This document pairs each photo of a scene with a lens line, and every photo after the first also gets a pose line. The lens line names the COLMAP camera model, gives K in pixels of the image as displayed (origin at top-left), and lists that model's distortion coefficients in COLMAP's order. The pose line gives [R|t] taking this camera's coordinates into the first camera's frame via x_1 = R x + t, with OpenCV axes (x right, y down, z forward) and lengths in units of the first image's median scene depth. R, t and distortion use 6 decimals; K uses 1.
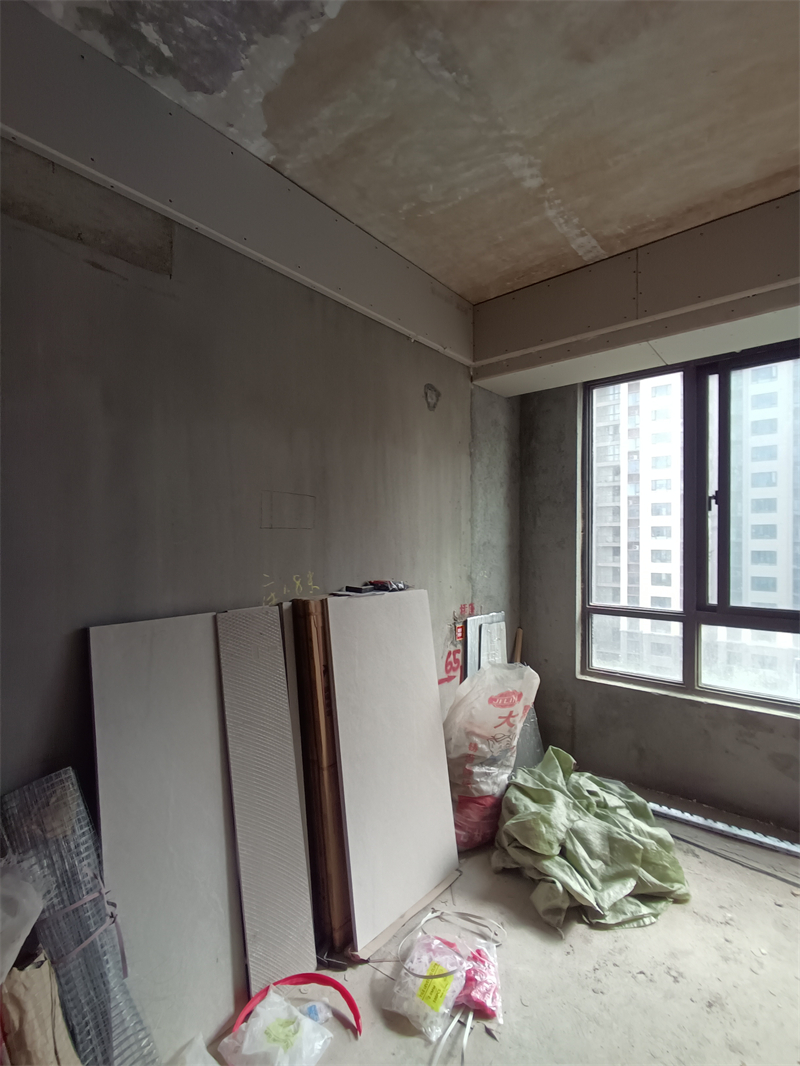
lens RADIAL K [[491.3, 0, 402.6], [0, 491.3, 539.0], [0, 0, 1]] dist [-0.001102, -0.001286]
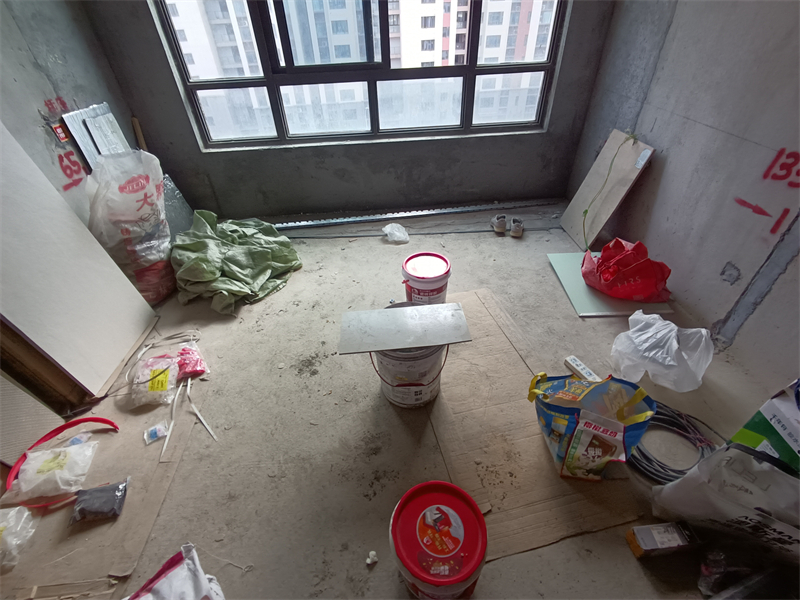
lens RADIAL K [[368.7, 0, 396.4], [0, 368.7, 305.4], [0, 0, 1]] dist [-0.001102, -0.001286]
pose [[0.722061, -0.461001, 0.515855, 0.075204], [0.042685, 0.773904, 0.631863, 0.024137], [-0.690512, -0.434224, 0.578483, -0.048206]]
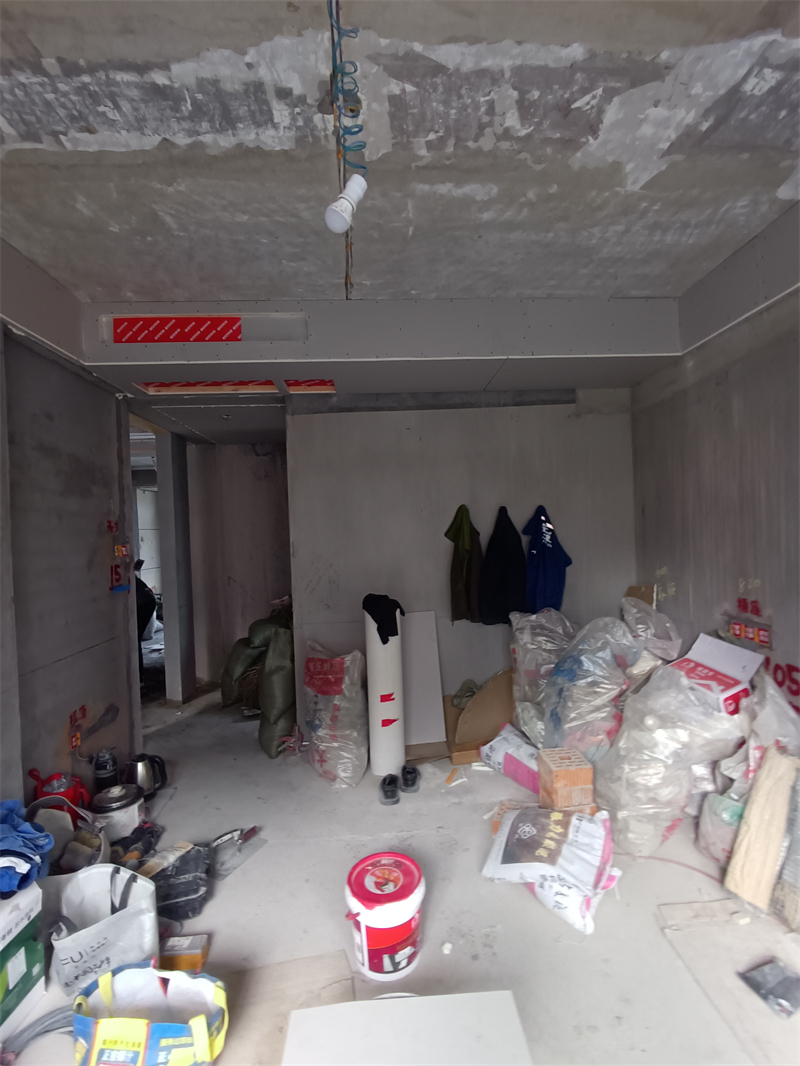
lens RADIAL K [[491.3, 0, 404.6], [0, 491.3, 537.5], [0, 0, 1]] dist [-0.001102, -0.001286]
pose [[-0.730806, 0.034421, -0.681717, 0.683852], [0.031480, 0.999365, 0.016713, -0.011573], [0.681859, -0.009247, -0.731425, 0.625640]]
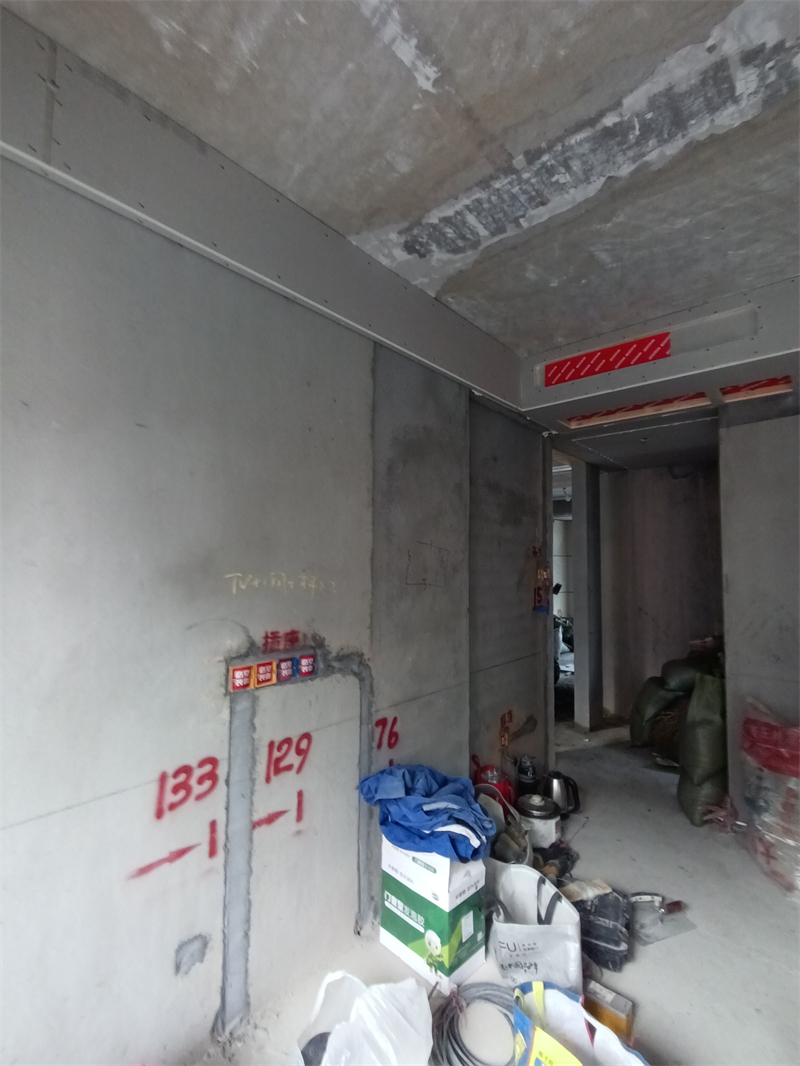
lens RADIAL K [[491.3, 0, 404.7], [0, 491.3, 537.9], [0, 0, 1]] dist [-0.001102, -0.001286]
pose [[-0.999791, -0.004731, 0.019885, 0.720580], [-0.005705, 0.998771, -0.049228, -0.012204], [-0.019628, -0.049331, -0.998590, 0.587300]]
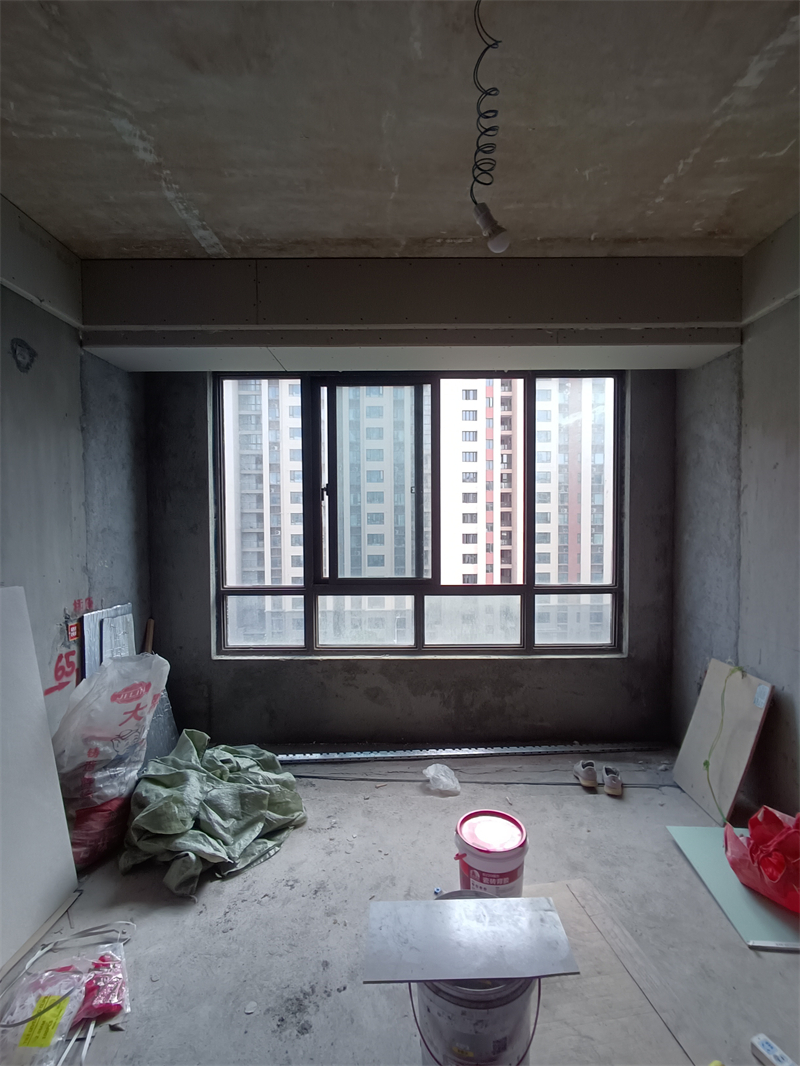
lens RADIAL K [[491.3, 0, 405.9], [0, 491.3, 539.2], [0, 0, 1]] dist [-0.001102, -0.001286]
pose [[0.765052, -0.027091, 0.643398, 0.010881], [0.008823, 0.999462, 0.031592, 0.002053], [-0.643908, -0.018492, 0.764880, -0.066503]]
